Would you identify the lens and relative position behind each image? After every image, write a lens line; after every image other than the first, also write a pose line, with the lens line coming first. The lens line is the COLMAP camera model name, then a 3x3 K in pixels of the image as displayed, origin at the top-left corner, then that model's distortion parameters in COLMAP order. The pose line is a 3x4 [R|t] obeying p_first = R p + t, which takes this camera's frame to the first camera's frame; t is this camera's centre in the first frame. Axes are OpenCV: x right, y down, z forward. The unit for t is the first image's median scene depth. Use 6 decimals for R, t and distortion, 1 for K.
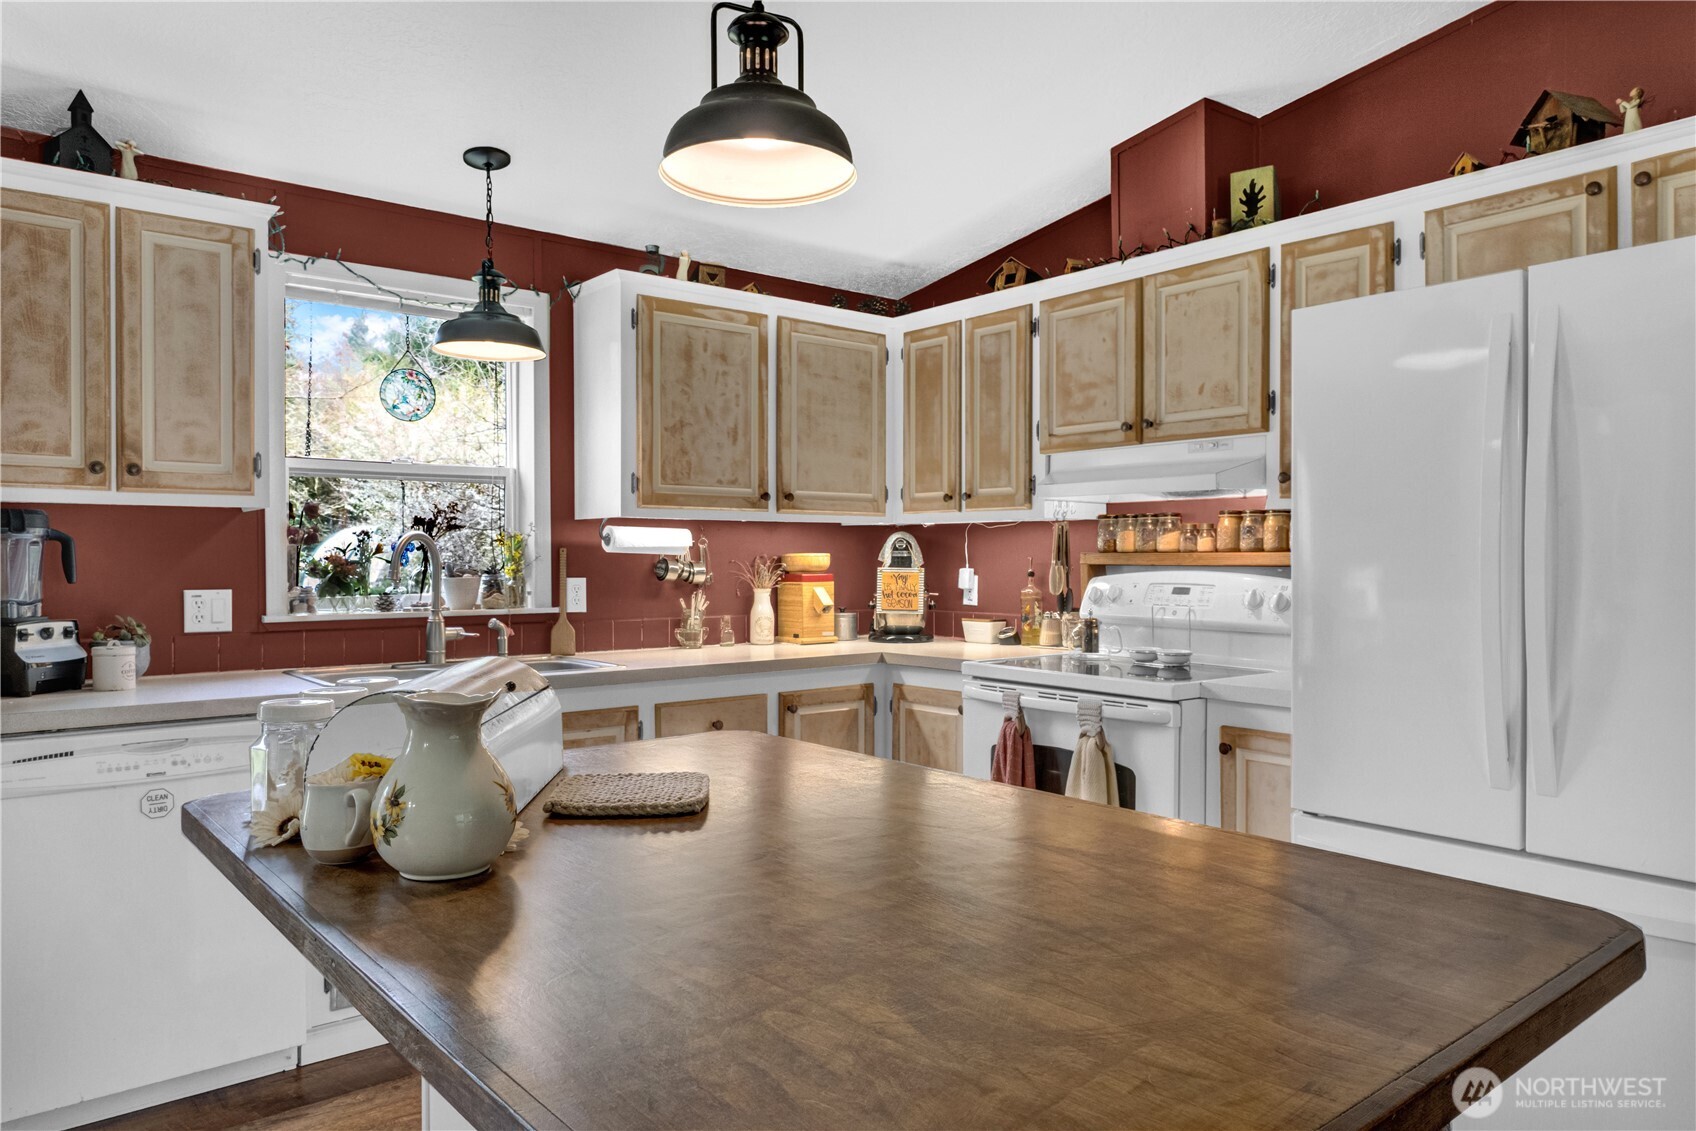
lens RADIAL K [[1117.0, 0, 848.0], [0, 1117.0, 565.5], [0, 0, 1]] dist [-0.005866, 0.000875]
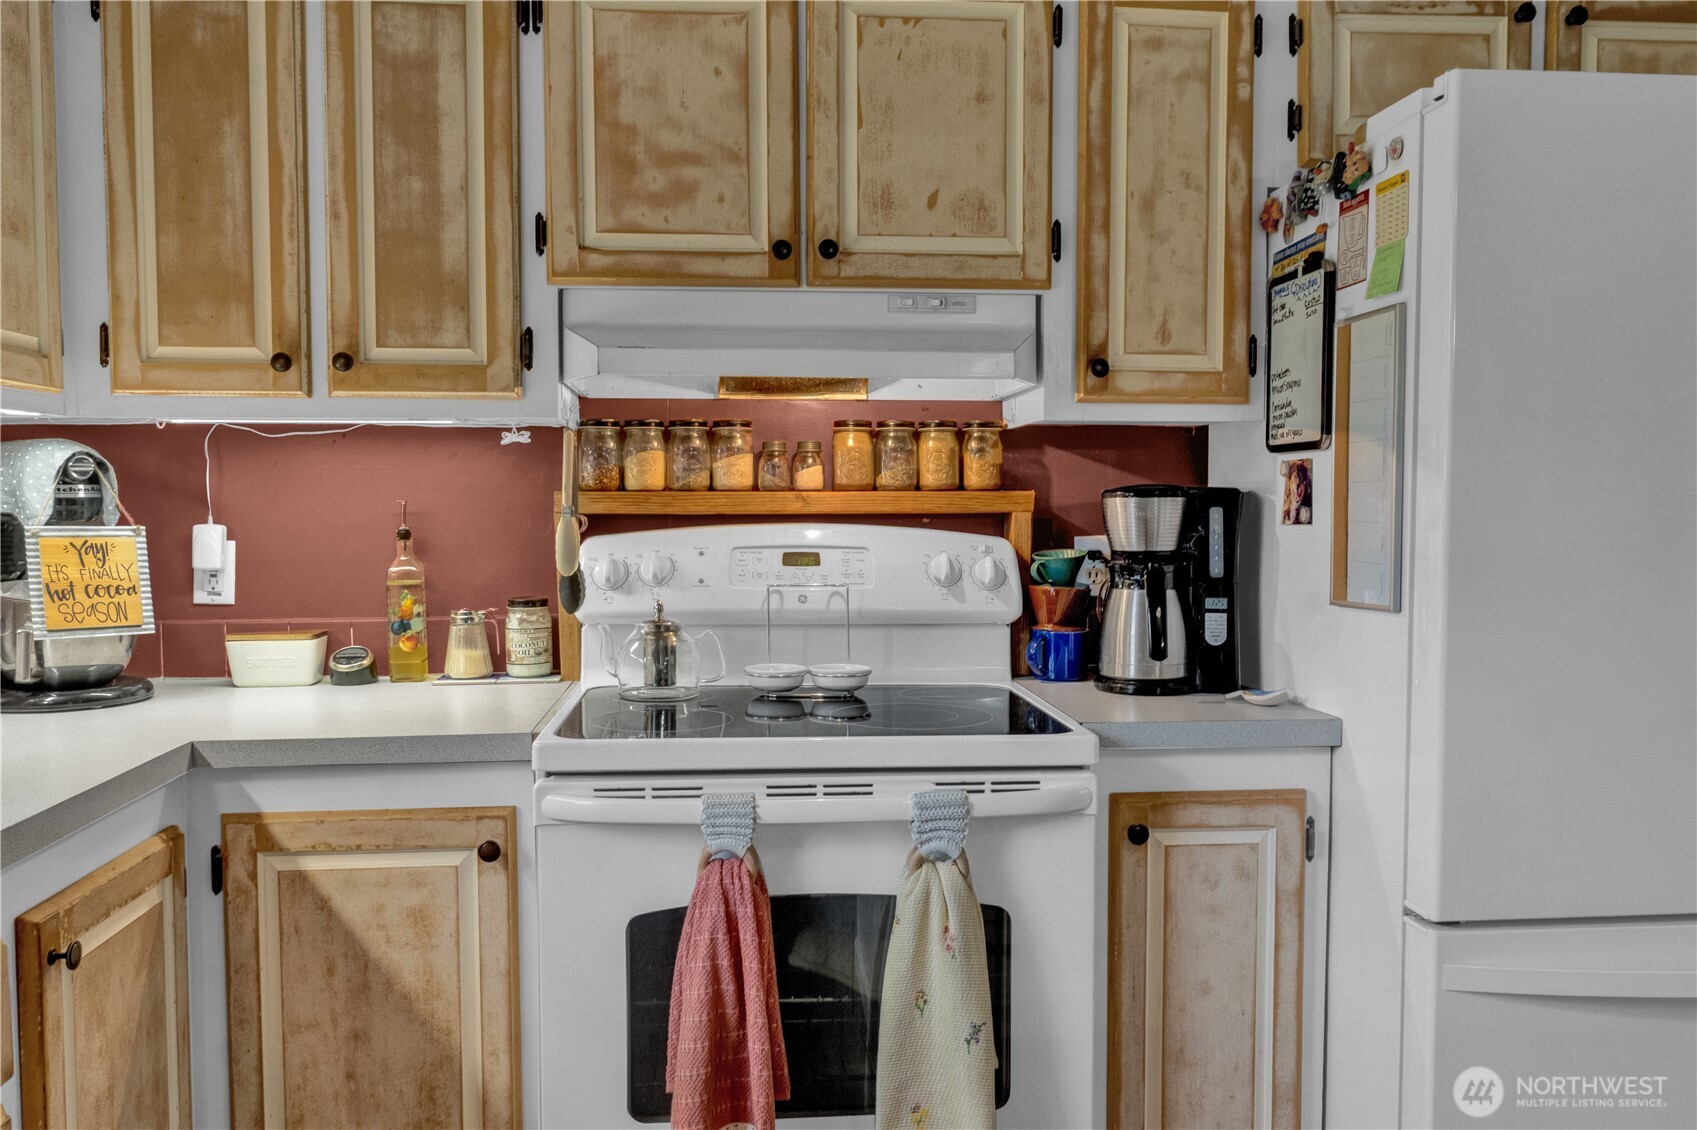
lens RADIAL K [[1360.4, 0, 848.5], [0, 1360.4, 565.0], [0, 0, 1]] dist [-0.000597, -0.004012]
pose [[0.558932, -0.042703, 0.828113, -0.251298], [0.006893, 0.998878, 0.046856, -0.006154], [-0.829185, -0.020481, 0.558599, 0.581272]]
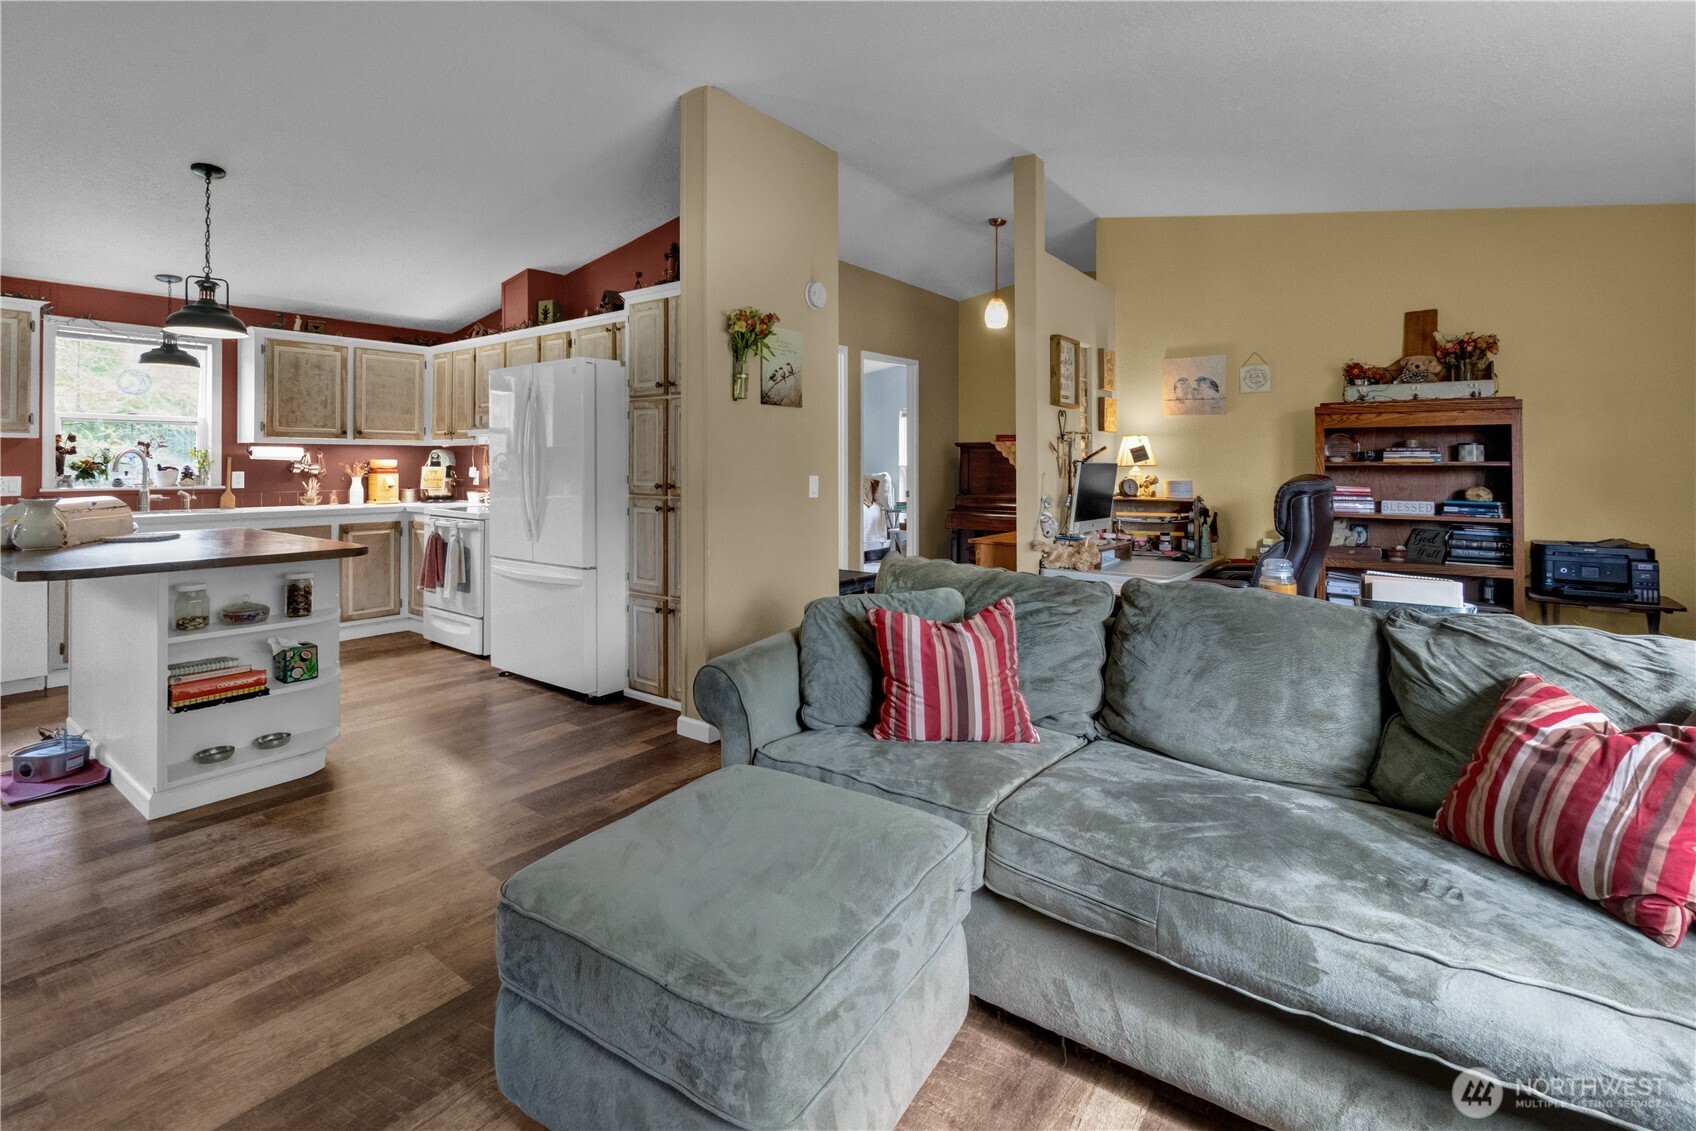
lens RADIAL K [[775.8, 0, 846.7], [0, 775.8, 456.4], [0, 0, 1]] dist [-0.000985, -0.000424]
pose [[0.970484, 0.003941, 0.241135, 0.529167], [-0.000004, 0.999867, -0.016322, 0.007061], [-0.241168, 0.015839, 0.970354, -0.693588]]
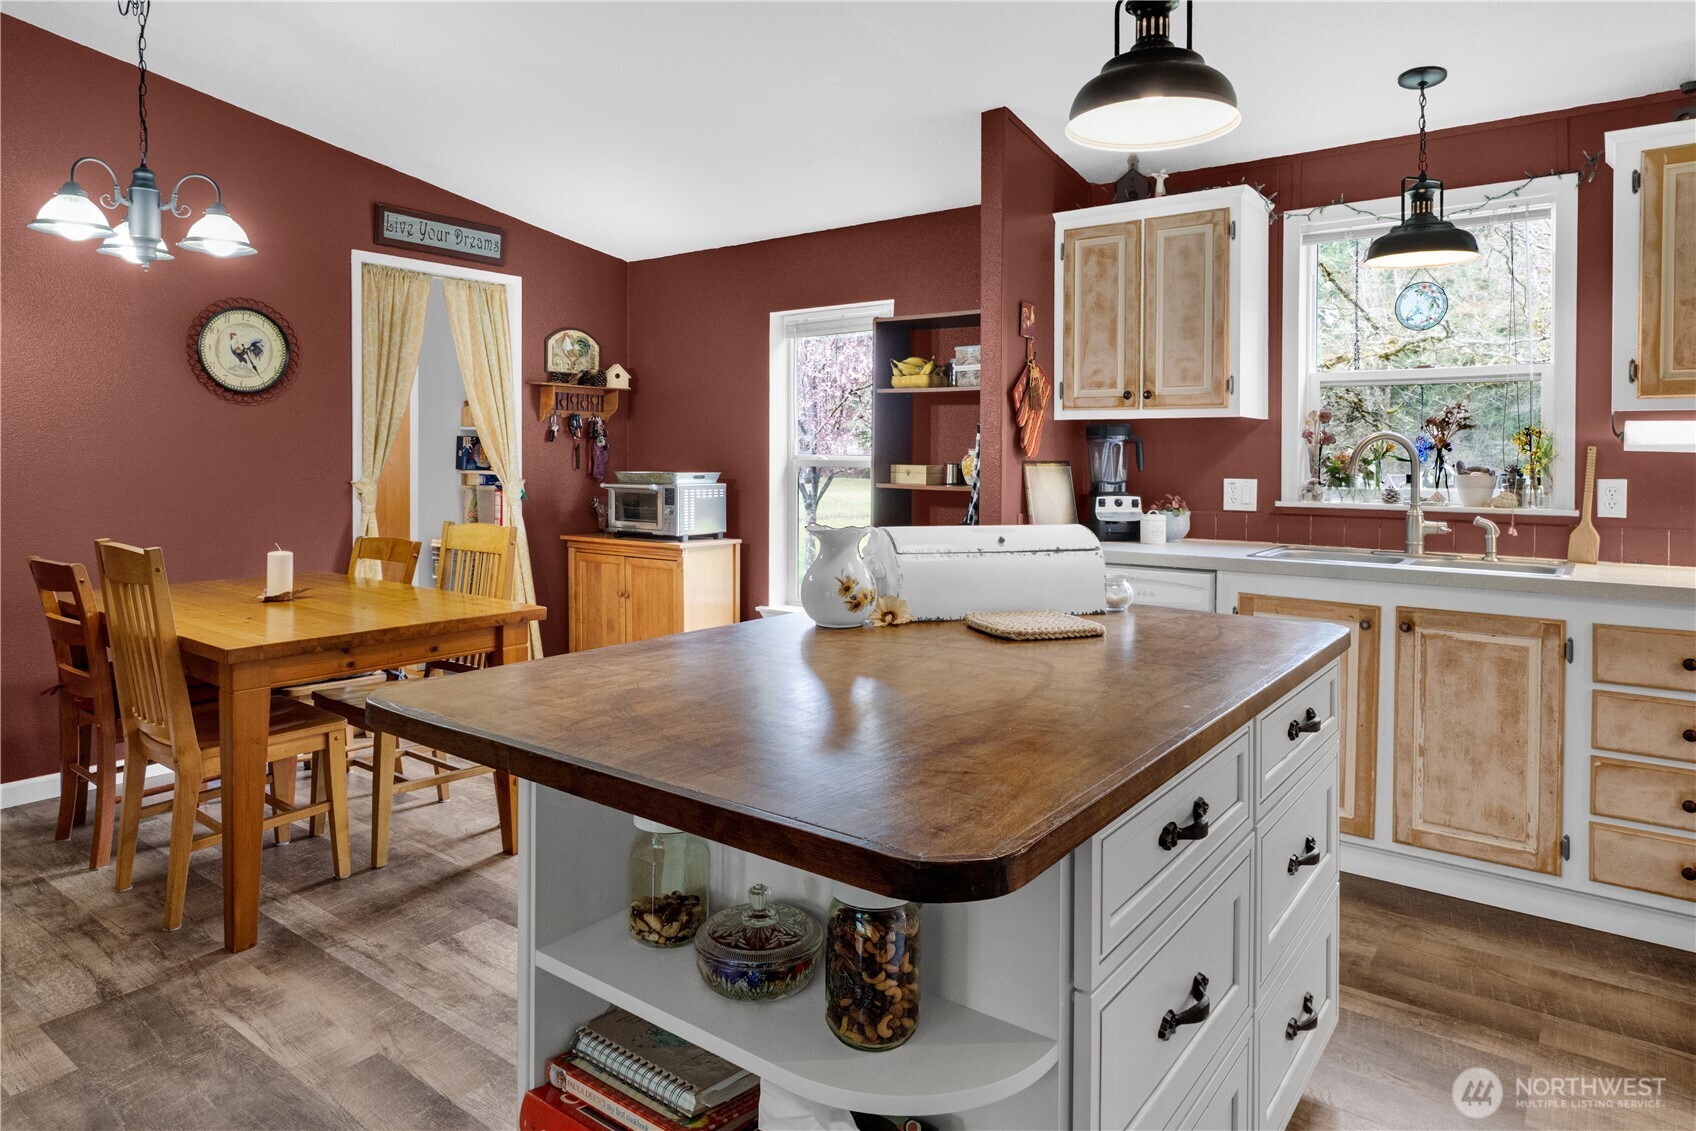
lens RADIAL K [[1029.1, 0, 854.0], [0, 1029.1, 466.1], [0, 0, 1]] dist [-0.000795, 0.001820]
pose [[0.243607, 0.014139, -0.969771, 0.437199], [-0.010658, 0.999872, 0.011901, -0.002943], [0.969815, 0.007437, 0.243727, 0.215632]]
